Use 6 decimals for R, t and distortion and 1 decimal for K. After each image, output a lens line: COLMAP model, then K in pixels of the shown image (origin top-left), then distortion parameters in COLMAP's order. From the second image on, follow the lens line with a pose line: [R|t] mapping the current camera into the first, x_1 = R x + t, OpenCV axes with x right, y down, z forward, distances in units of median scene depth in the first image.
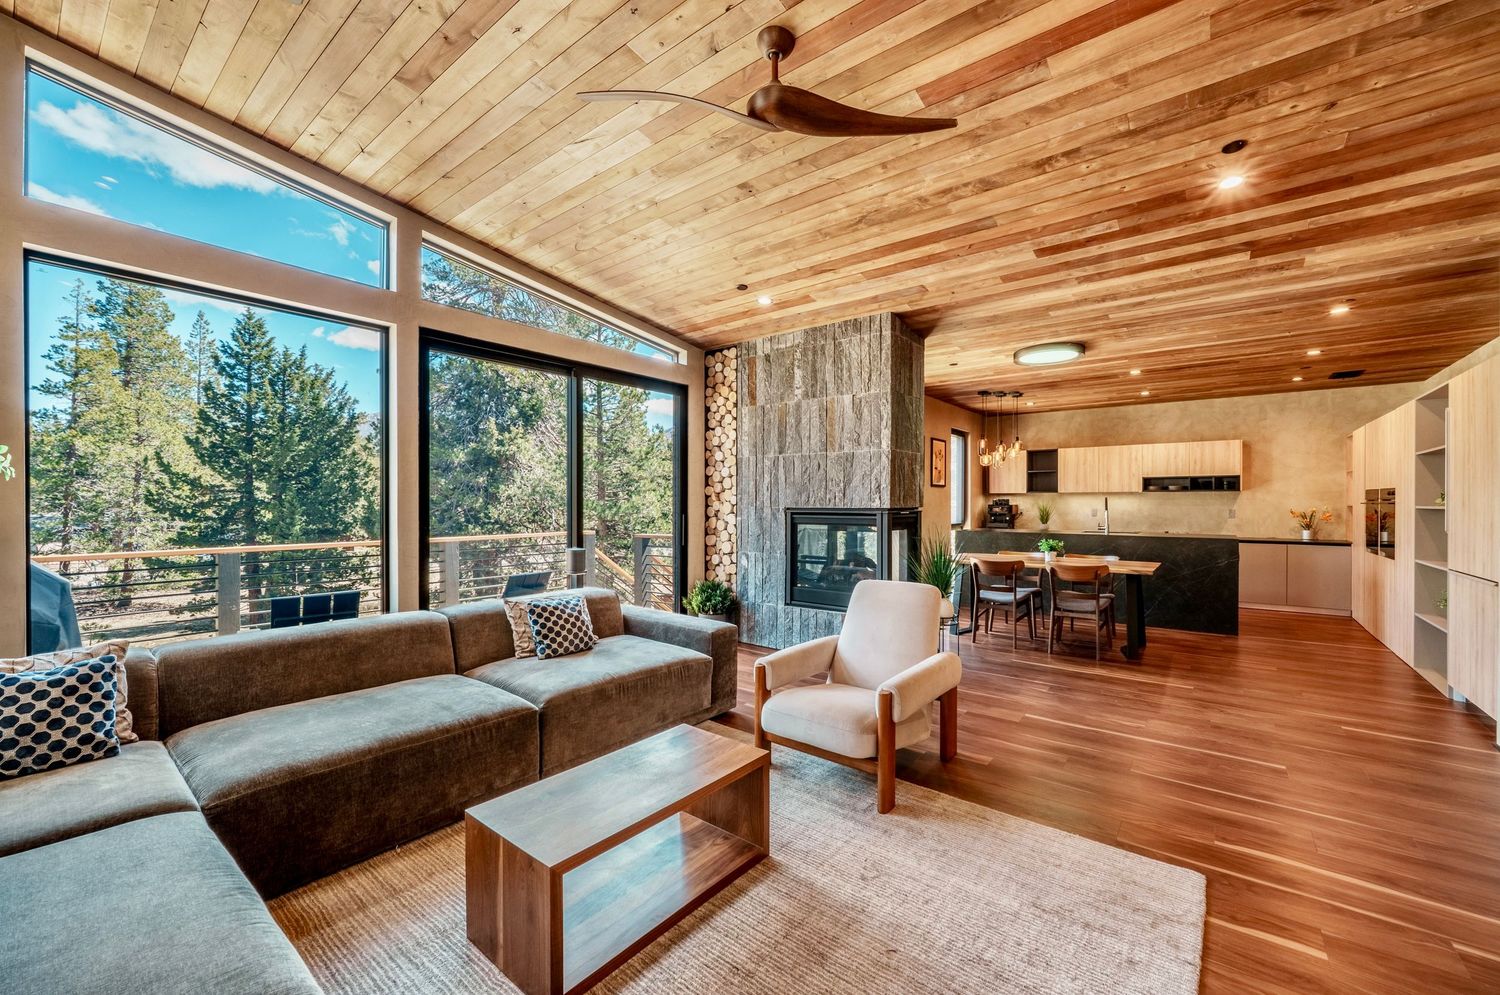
lens RADIAL K [[604.1, 0, 744.3], [0, 604.1, 502.4], [0, 0, 1]] dist [-0.003458, -0.000124]
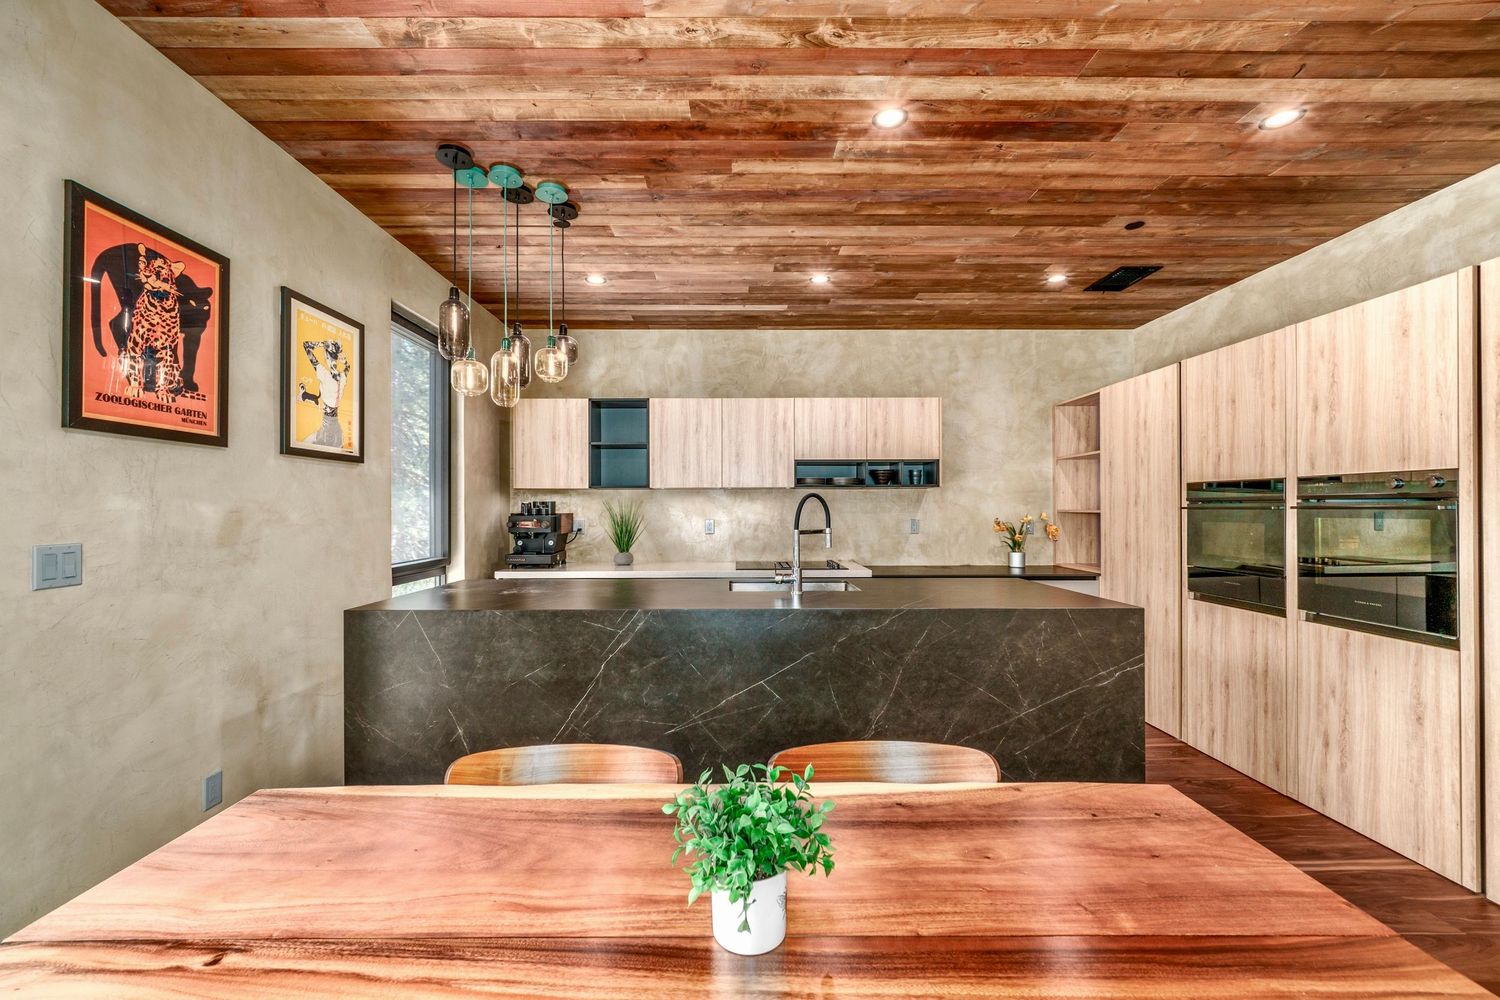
lens RADIAL K [[604.1, 0, 742.7], [0, 604.1, 495.3], [0, 0, 1]] dist [-0.003458, -0.000124]
pose [[0.776258, -0.001217, 0.630414, 0.291952], [0.001383, 0.999999, 0.000227, -0.011413], [-0.630413, 0.000696, 0.776259, 0.619097]]
